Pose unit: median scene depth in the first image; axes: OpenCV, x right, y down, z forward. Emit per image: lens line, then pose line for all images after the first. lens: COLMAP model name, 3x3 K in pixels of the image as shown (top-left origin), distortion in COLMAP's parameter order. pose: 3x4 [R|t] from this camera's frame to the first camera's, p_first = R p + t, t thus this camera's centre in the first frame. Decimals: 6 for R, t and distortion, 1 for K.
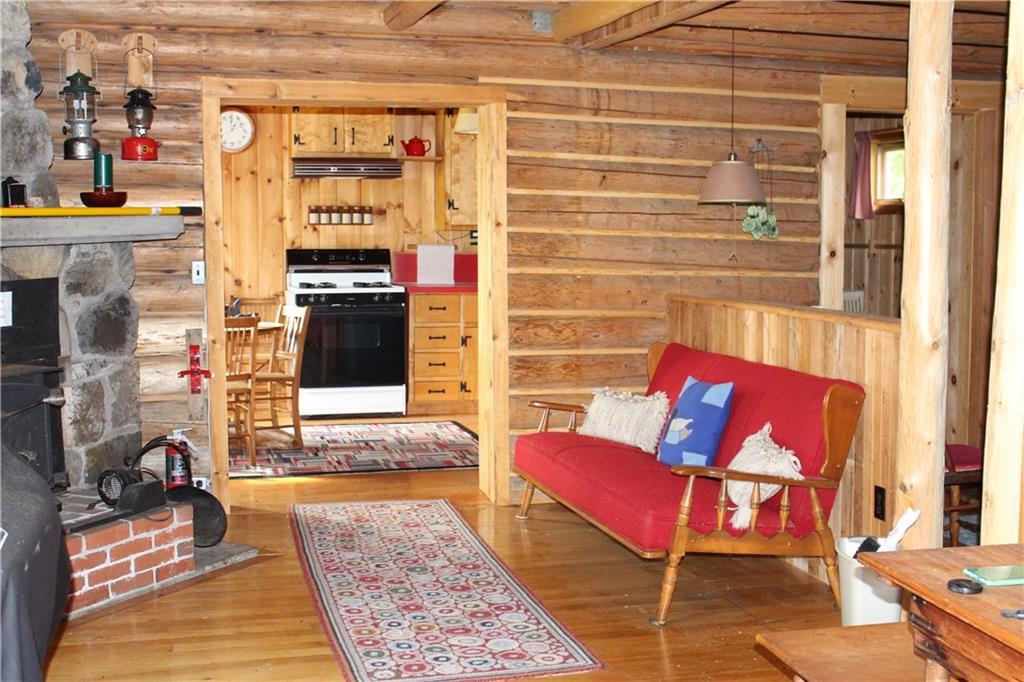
lens RADIAL K [[1300.8, 0, 512.0], [0, 1300.8, 341.0], [0, 0, 1]] dist [-0.086674, 0.139456]
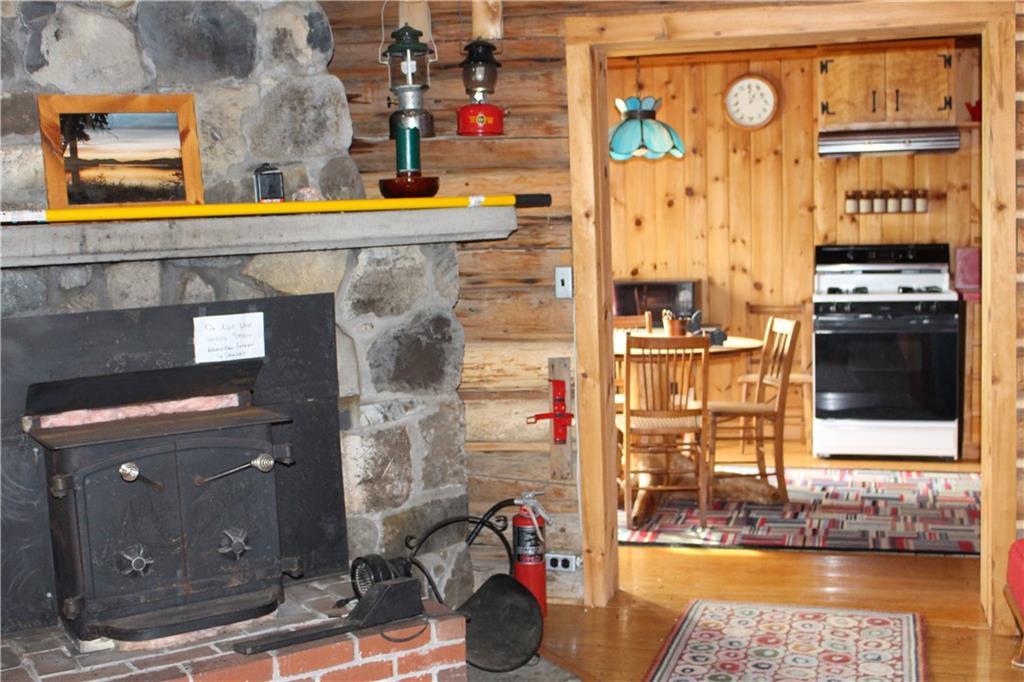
lens RADIAL K [[1300.8, 0, 512.0], [0, 1300.8, 341.0], [0, 0, 1]] dist [-0.086674, 0.139456]
pose [[0.868999, 0.019816, -0.494417, 0.071225], [-0.017003, 0.999804, 0.010187, -0.018235], [0.494522, -0.000446, 0.869165, 0.231527]]
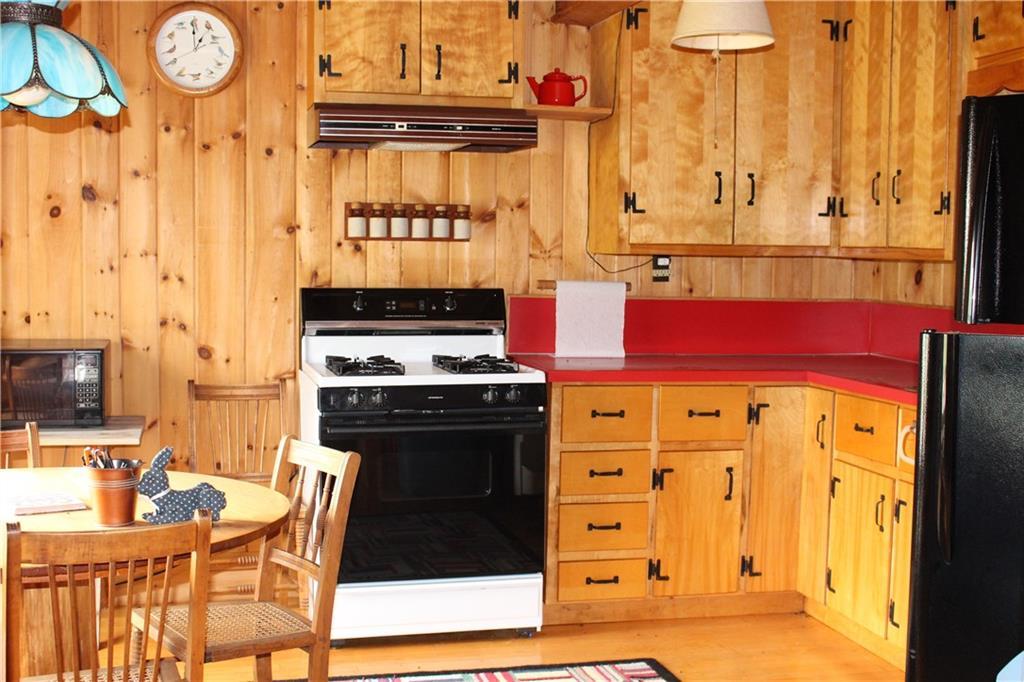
lens RADIAL K [[1300.8, 0, 512.0], [0, 1300.8, 341.0], [0, 0, 1]] dist [-0.086674, 0.139456]
pose [[0.999857, 0.010907, -0.012940, -0.097467], [-0.011026, 0.999898, -0.009127, -0.053070], [0.012840, 0.009268, 0.999875, 0.568230]]
